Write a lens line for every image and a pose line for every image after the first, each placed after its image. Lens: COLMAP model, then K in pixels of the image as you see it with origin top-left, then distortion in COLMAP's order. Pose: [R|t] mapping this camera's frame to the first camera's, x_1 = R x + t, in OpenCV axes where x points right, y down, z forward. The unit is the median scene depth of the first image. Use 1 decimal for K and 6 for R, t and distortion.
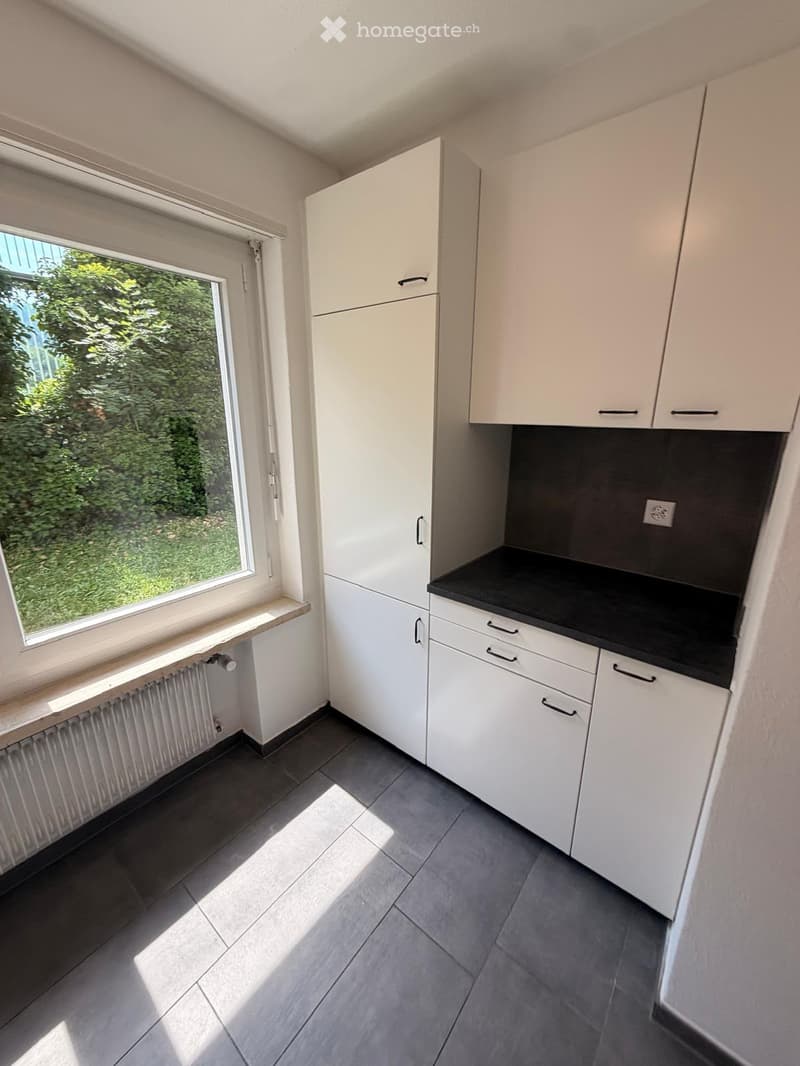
lens RADIAL K [[428.1, 0, 401.5], [0, 428.1, 533.3], [0, 0, 1]] dist [-0.004121, 0.000111]
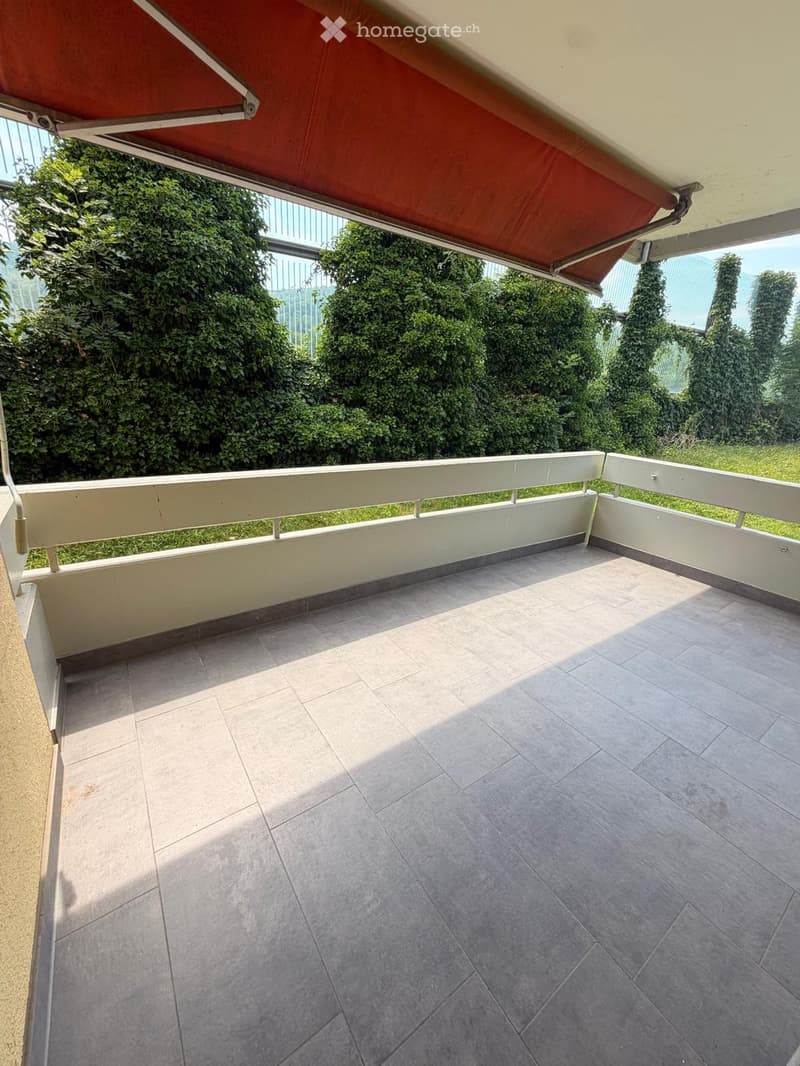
lens RADIAL K [[428.1, 0, 399.5], [0, 428.1, 535.8], [0, 0, 1]] dist [-0.004121, 0.000111]
pose [[0.960057, 0.138411, -0.243171, 0.195457], [-0.125296, 0.989740, 0.068674, -0.043163], [0.250181, -0.035462, 0.967549, 0.303947]]
